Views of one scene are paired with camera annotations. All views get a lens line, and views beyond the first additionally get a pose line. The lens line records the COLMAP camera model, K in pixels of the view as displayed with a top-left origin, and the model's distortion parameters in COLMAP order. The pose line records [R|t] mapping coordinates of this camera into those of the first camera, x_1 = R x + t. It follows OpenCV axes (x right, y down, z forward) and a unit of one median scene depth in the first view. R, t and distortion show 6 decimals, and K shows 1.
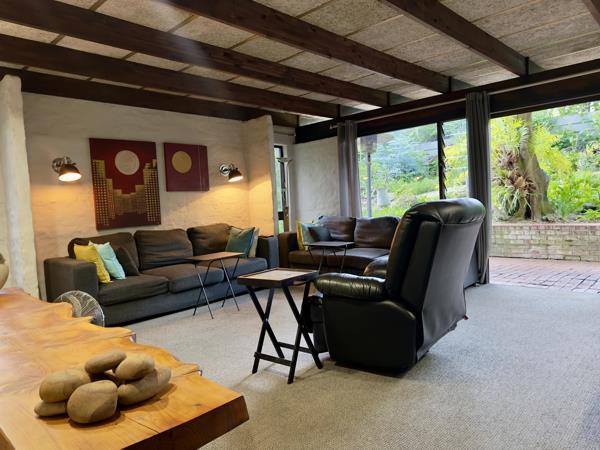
lens RADIAL K [[422.9, 0, 300.0], [0, 422.9, 225.0], [0, 0, 1]] dist [0.092157, -0.108208]
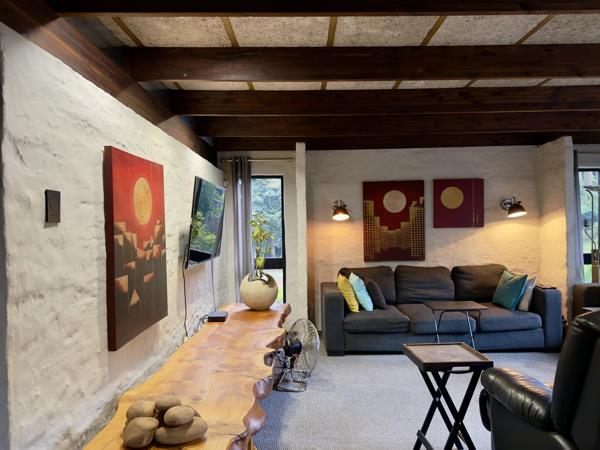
lens RADIAL K [[422.9, 0, 300.0], [0, 422.9, 225.0], [0, 0, 1]] dist [0.092157, -0.108208]
pose [[0.680469, 0.043090, -0.731509, 0.214102], [-0.058569, 0.998274, 0.004322, -0.074272], [0.730433, 0.039903, 0.681818, 0.093332]]
